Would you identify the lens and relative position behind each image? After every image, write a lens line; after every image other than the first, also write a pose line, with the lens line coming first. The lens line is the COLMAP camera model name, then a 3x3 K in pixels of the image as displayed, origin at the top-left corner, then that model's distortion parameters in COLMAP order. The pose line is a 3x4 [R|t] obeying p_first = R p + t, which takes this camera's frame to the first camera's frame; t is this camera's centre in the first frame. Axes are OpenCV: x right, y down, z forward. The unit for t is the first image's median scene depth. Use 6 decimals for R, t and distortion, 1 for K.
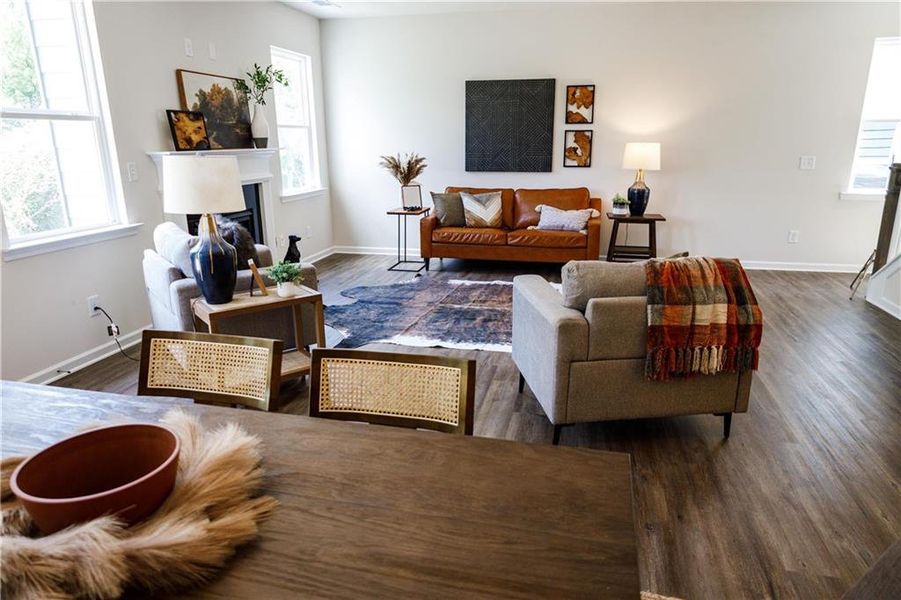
lens RADIAL K [[582.7, 0, 448.5], [0, 582.7, 302.5], [0, 0, 1]] dist [0.000287, -0.000070]
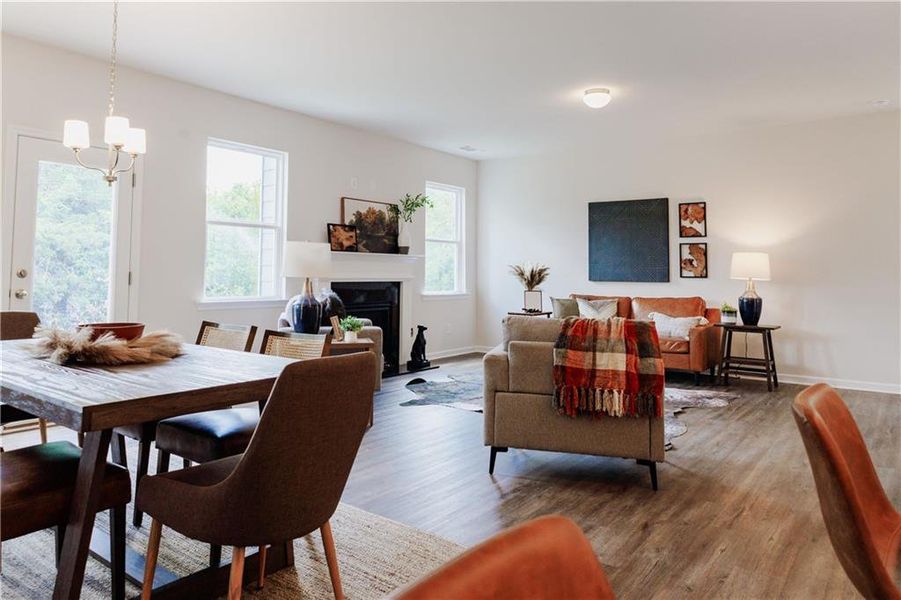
lens RADIAL K [[618.0, 0, 450.3], [0, 618.0, 229.1], [0, 0, 1]] dist [0.002161, 0.000043]
pose [[0.916756, -0.013684, -0.399213, 0.280838], [-0.123531, 0.940708, -0.315923, 0.087715], [0.379866, 0.338940, 0.860710, -0.130471]]
